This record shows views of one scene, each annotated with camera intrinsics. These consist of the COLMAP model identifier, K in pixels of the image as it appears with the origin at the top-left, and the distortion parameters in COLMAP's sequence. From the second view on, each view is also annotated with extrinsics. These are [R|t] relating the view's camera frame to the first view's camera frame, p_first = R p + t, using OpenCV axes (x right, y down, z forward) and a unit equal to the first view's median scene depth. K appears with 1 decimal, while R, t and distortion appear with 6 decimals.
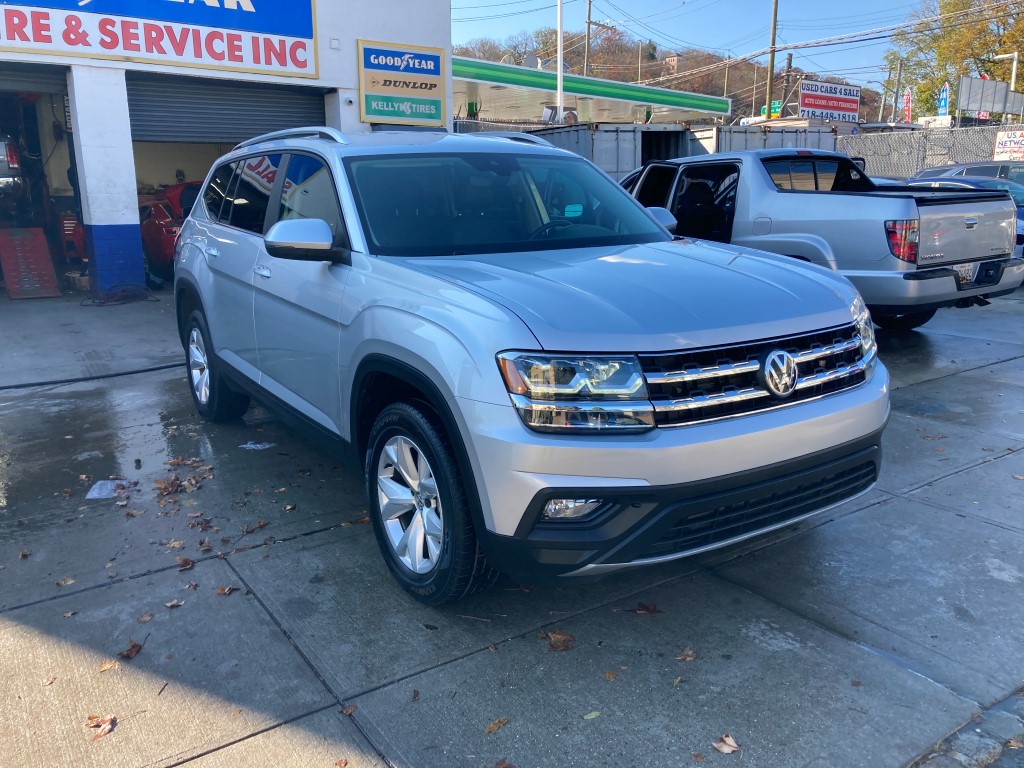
lens RADIAL K [[833.2, 0, 511.8], [0, 833.2, 393.0], [0, 0, 1]] dist [0.009435, 0.002712]
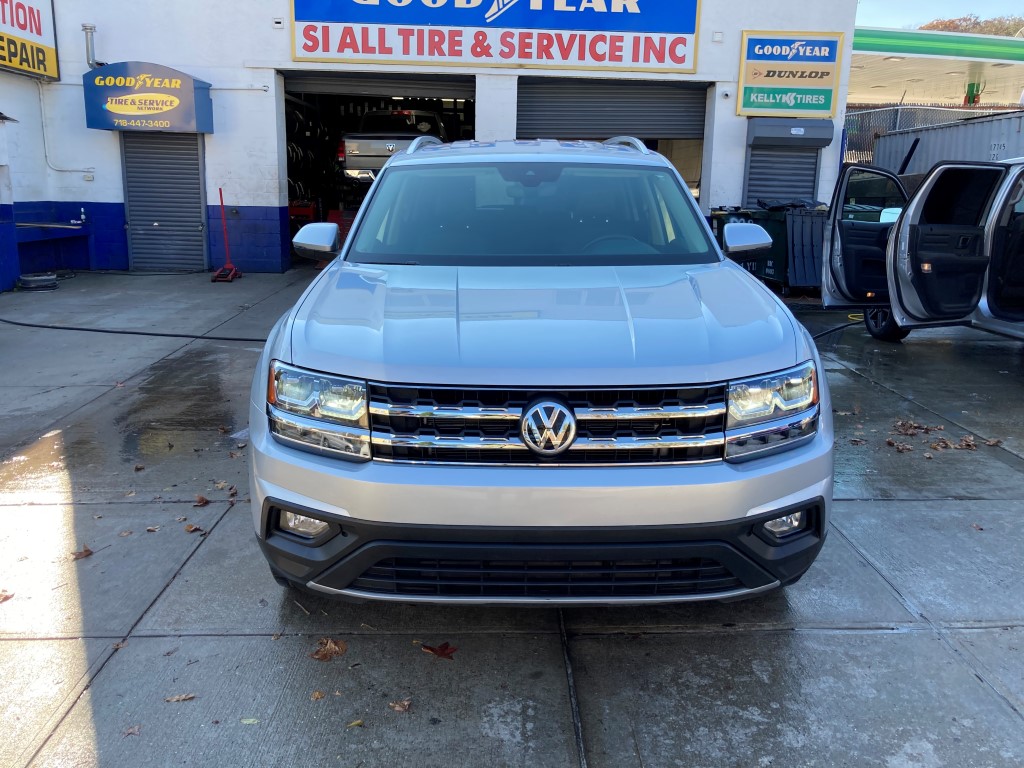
lens RADIAL K [[833.2, 0, 509.7], [0, 833.2, 379.1], [0, 0, 1]] dist [0.009435, 0.002712]
pose [[0.840355, 0.142622, -0.522936, 0.172812], [-0.144043, 0.988833, 0.038211, -0.023859], [0.522546, 0.043215, 0.851515, 0.055850]]
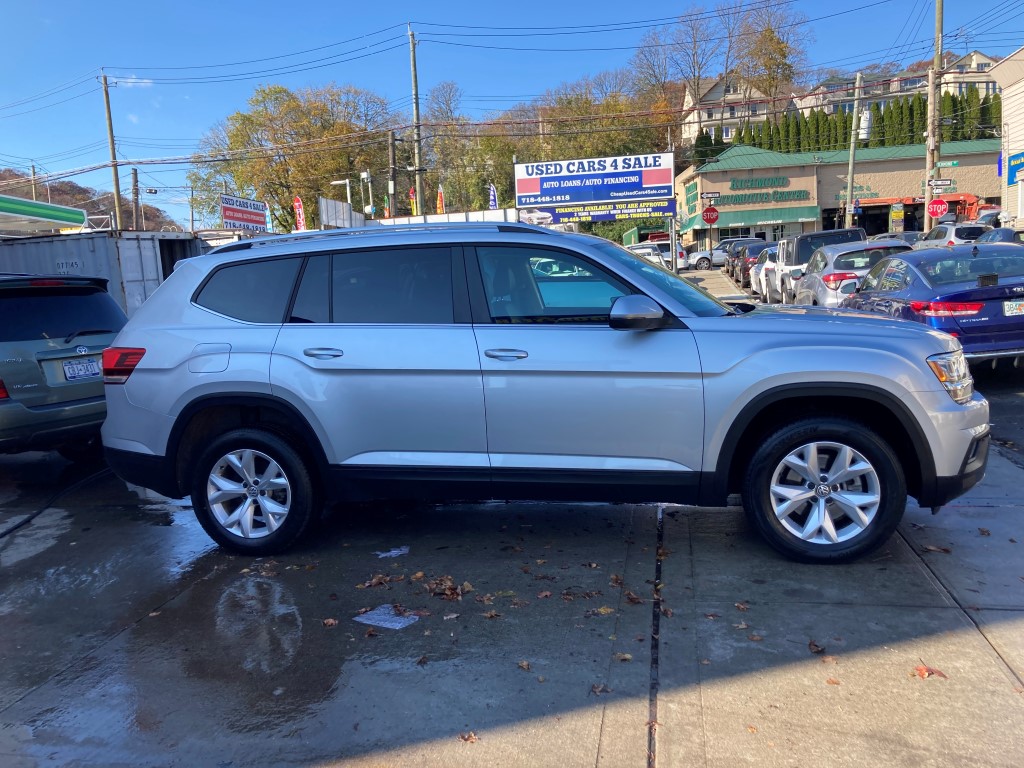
lens RADIAL K [[833.2, 0, 504.3], [0, 833.2, 383.2], [0, 0, 1]] dist [0.009435, 0.002712]
pose [[0.712354, -0.120675, 0.691368, -0.359613], [0.215142, 0.975226, -0.051452, -0.020126], [-0.668032, 0.185394, 0.720668, 0.090260]]
